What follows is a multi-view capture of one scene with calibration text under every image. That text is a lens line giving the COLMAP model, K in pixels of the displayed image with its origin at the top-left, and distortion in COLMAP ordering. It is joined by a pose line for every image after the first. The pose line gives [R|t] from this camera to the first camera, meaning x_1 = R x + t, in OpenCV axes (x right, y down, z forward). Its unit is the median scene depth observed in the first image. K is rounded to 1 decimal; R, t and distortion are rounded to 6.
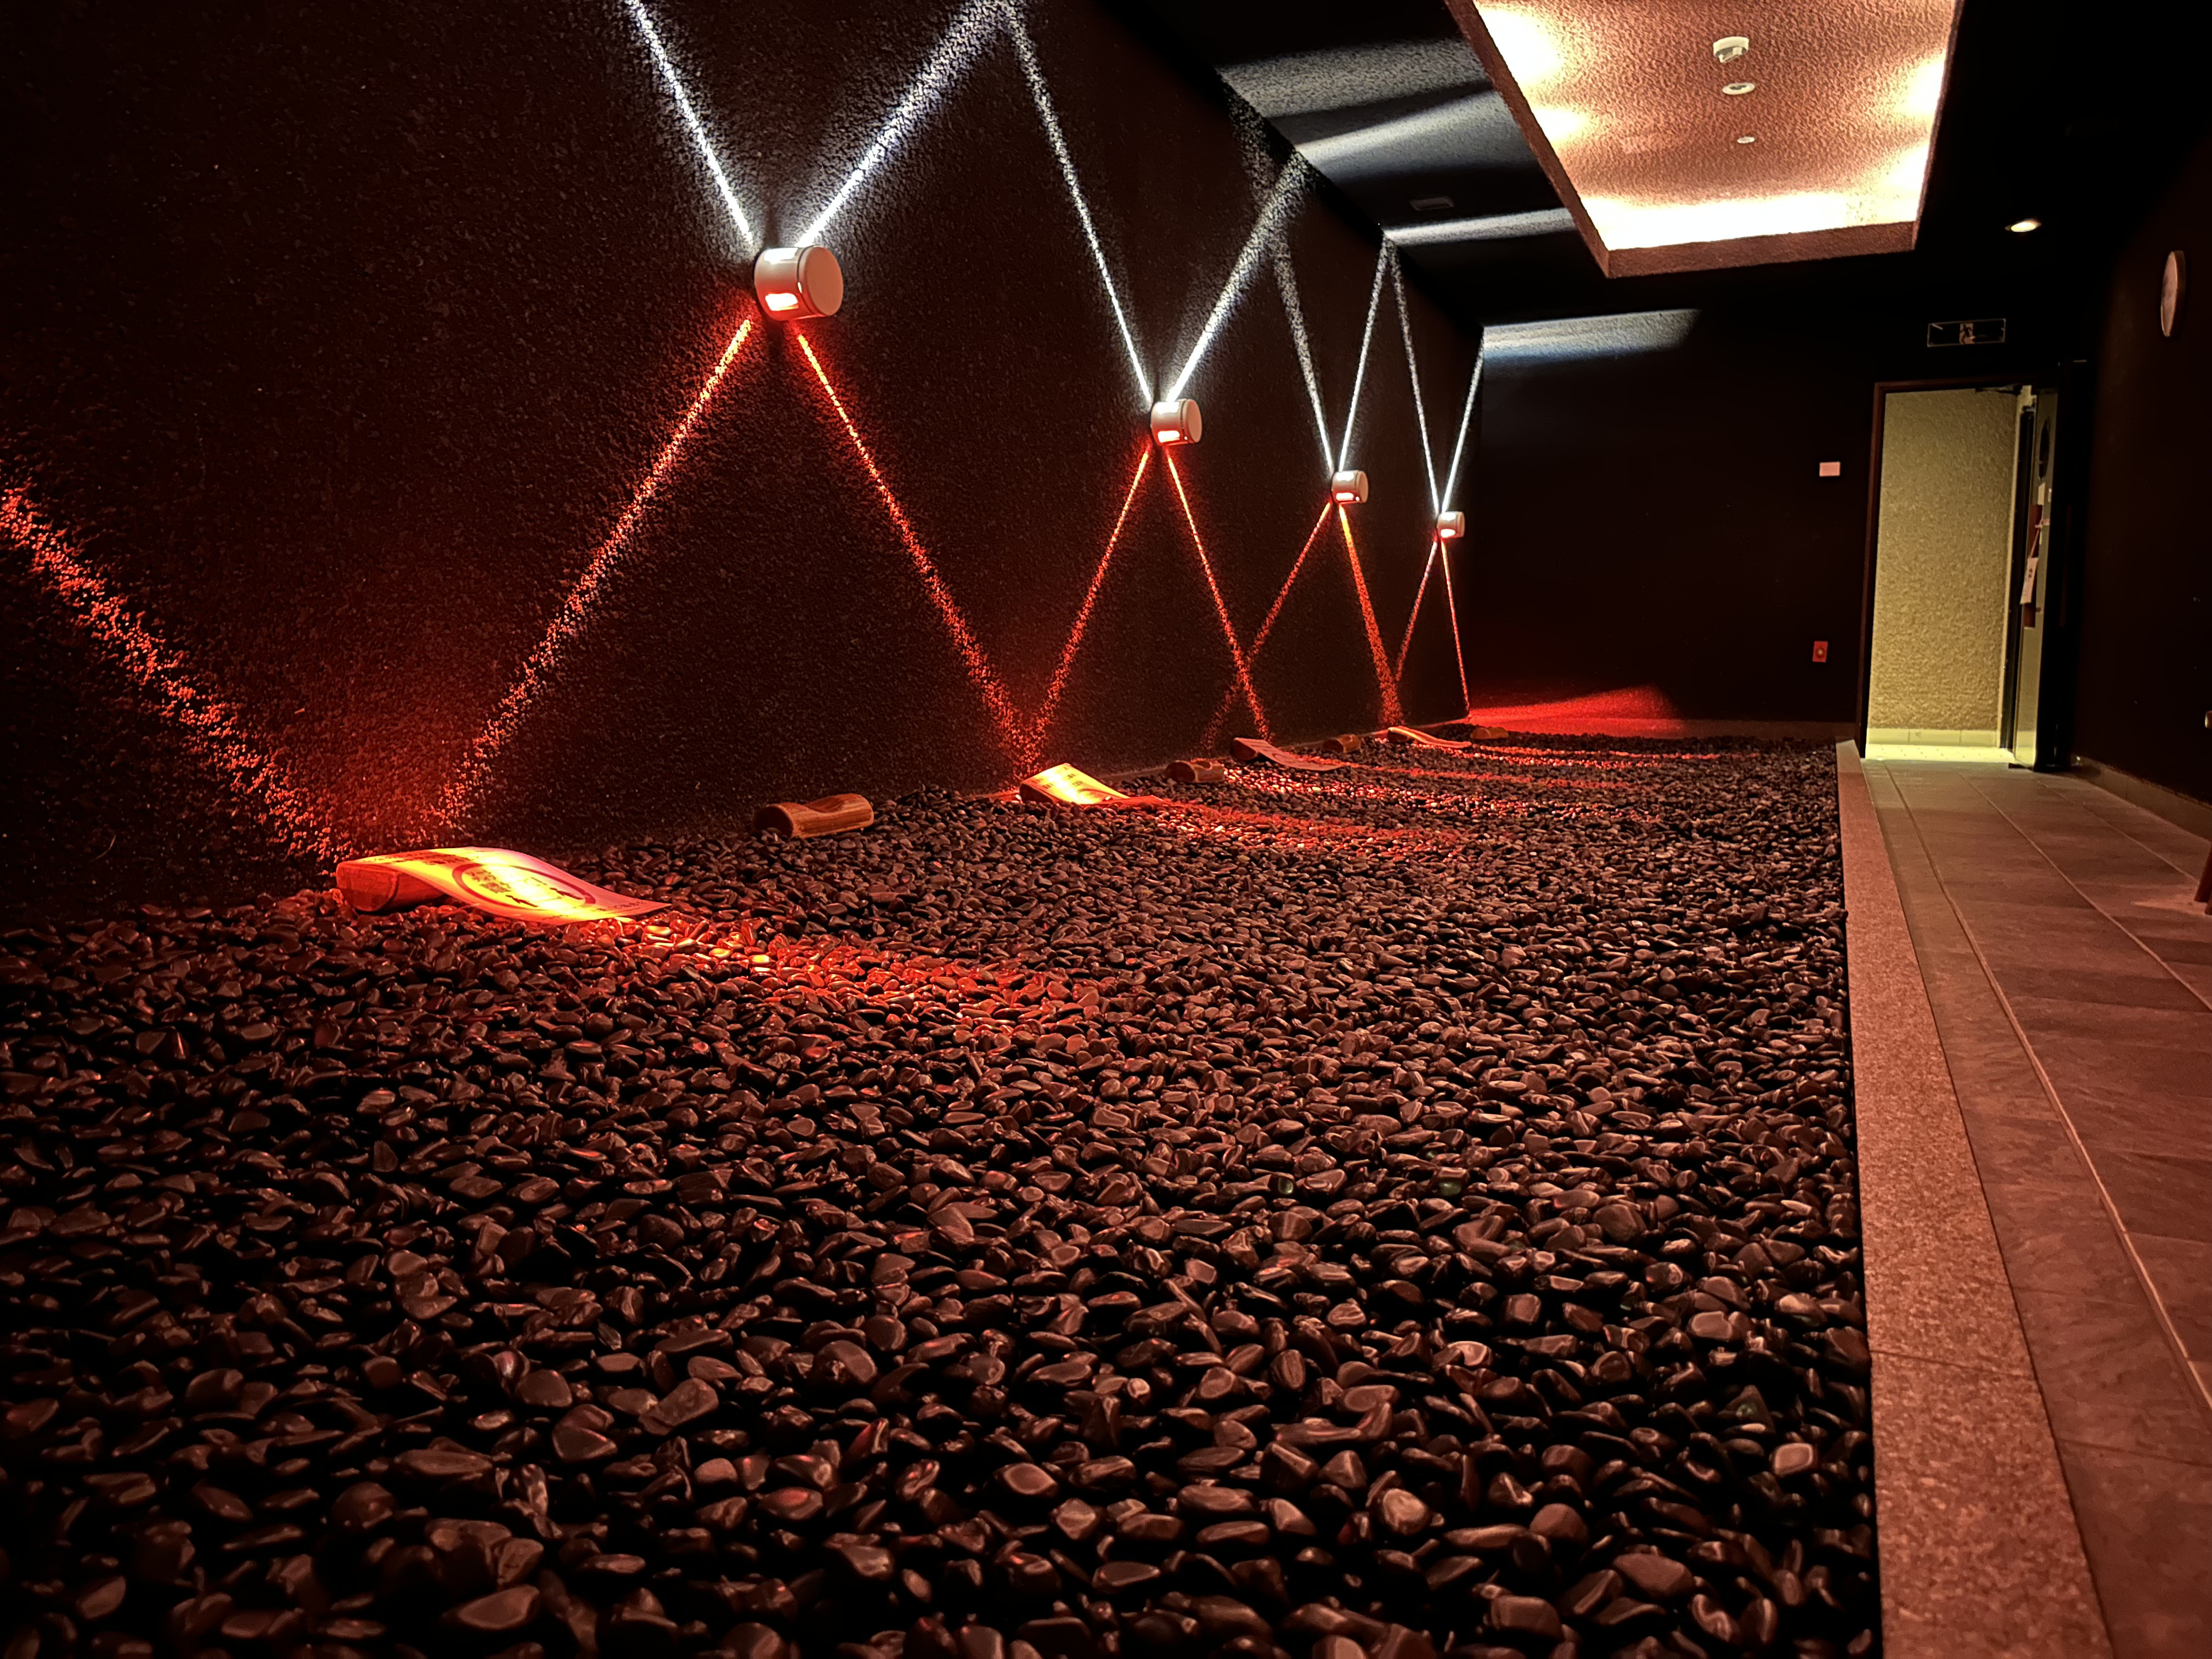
lens RADIAL K [[1533.4, 0, 1106.0], [0, 1533.4, 829.5], [0, 0, 1]] dist [0.047276, -0.000533]
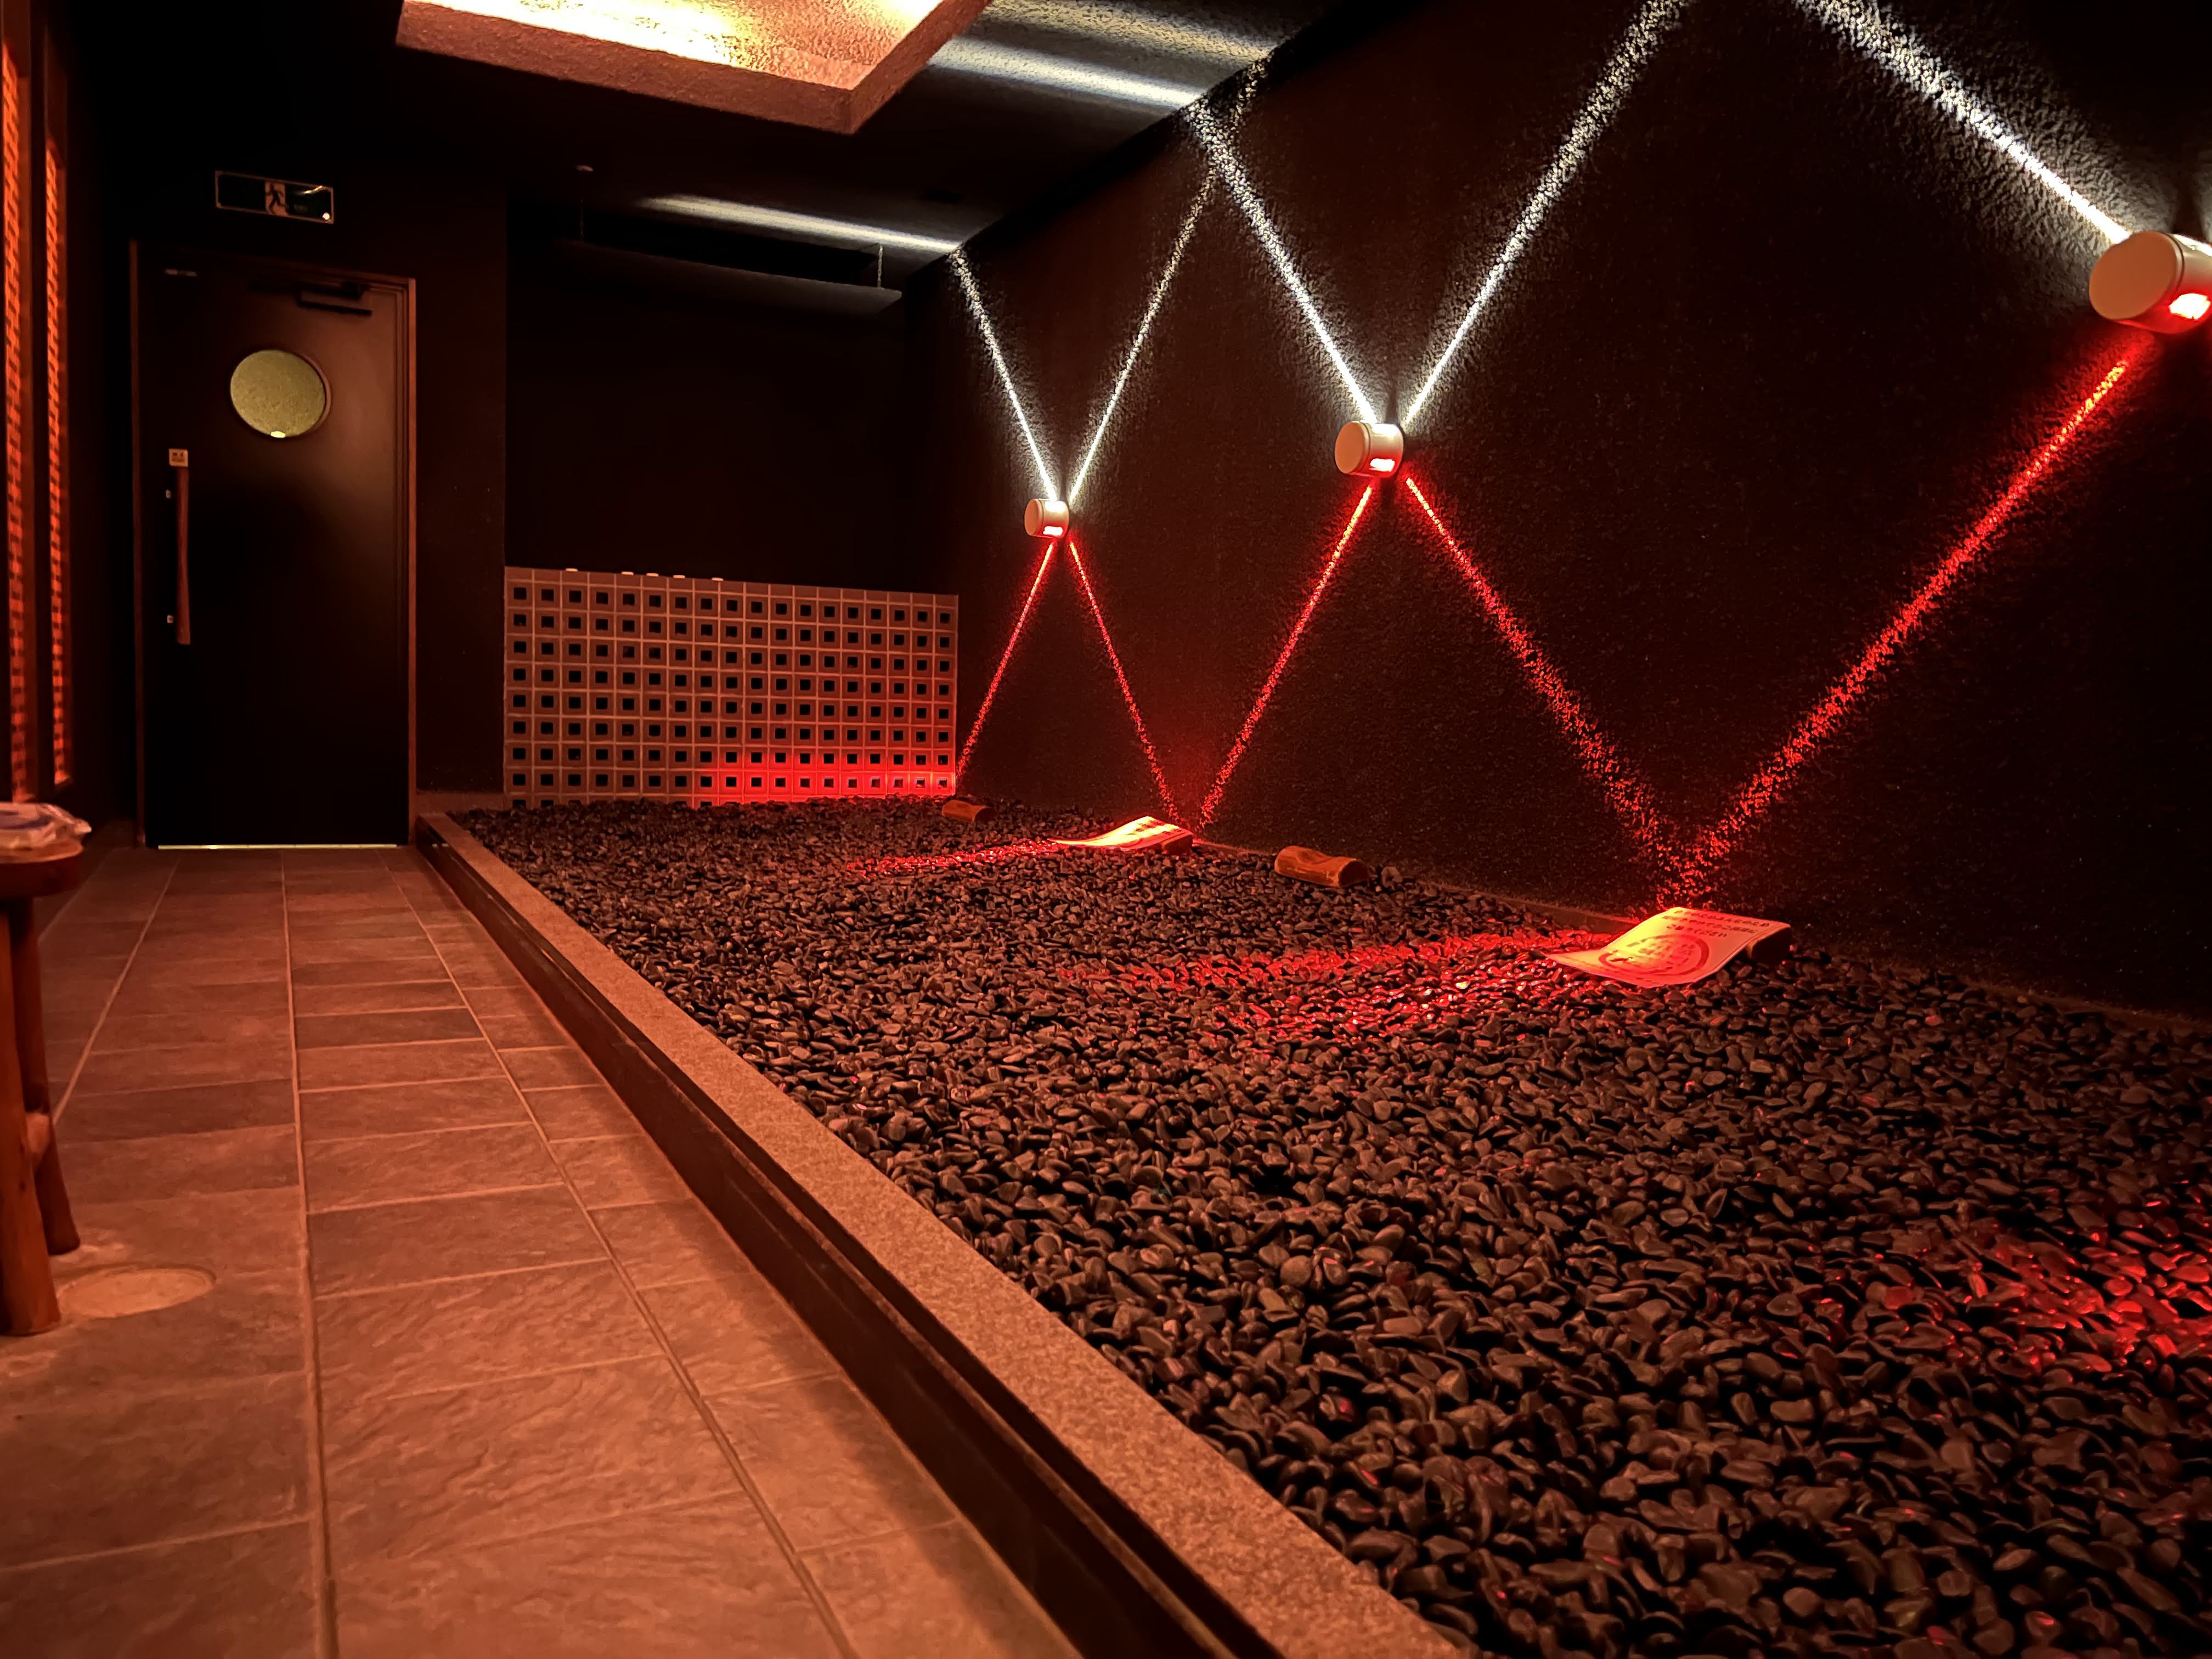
lens RADIAL K [[1630.1, 0, 1106.0], [0, 1630.1, 829.5], [0, 0, 1]] dist [0.003196, 0.002546]
pose [[-0.617749, 0.034248, -0.785629, 0.899277], [-0.121359, 0.982930, 0.138275, -0.180261], [0.776954, 0.180762, -0.603048, 1.512002]]
